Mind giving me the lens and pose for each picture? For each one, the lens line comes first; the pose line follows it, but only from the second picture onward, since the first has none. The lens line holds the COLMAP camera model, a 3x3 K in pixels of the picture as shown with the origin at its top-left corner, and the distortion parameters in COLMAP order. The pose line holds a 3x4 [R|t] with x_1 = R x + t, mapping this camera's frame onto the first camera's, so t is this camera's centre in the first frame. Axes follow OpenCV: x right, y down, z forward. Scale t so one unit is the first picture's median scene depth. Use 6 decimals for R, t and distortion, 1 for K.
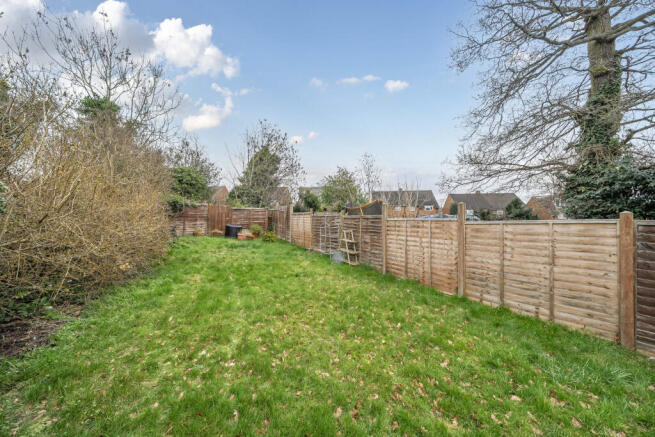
lens RADIAL K [[234.6, 0, 327.5], [0, 234.6, 218.5], [0, 0, 1]] dist [0.000351, 0.000045]
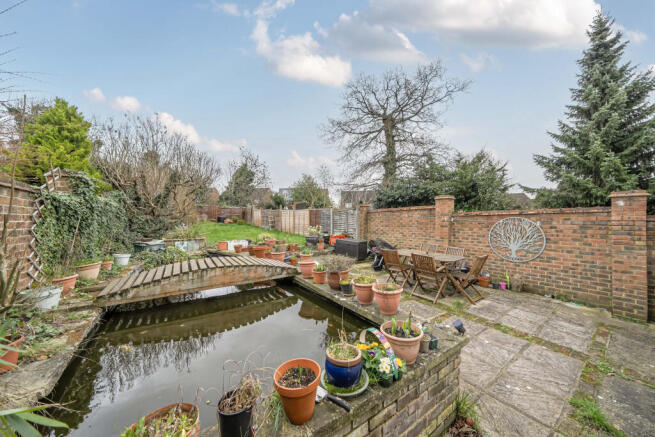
lens RADIAL K [[222.6, 0, 325.3], [0, 222.6, 218.6], [0, 0, 1]] dist [0.000429, 0.000062]
pose [[0.998871, -0.013952, 0.045405, 0.327489], [0.013211, 0.999775, 0.016581, 0.026462], [-0.045626, -0.015962, 0.998831, -0.775536]]
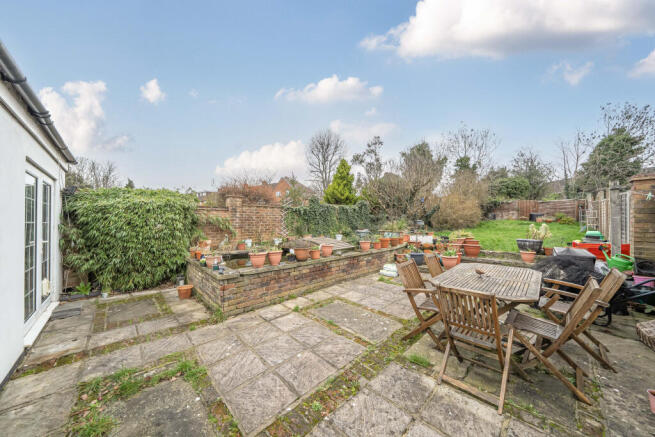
lens RADIAL K [[222.6, 0, 325.3], [0, 222.6, 218.6], [0, 0, 1]] dist [0.000429, 0.000062]
pose [[0.197397, -0.011664, -0.980254, 0.688275], [0.019695, 0.999775, -0.007930, 0.044206], [0.980126, -0.017741, 0.197583, -0.573195]]
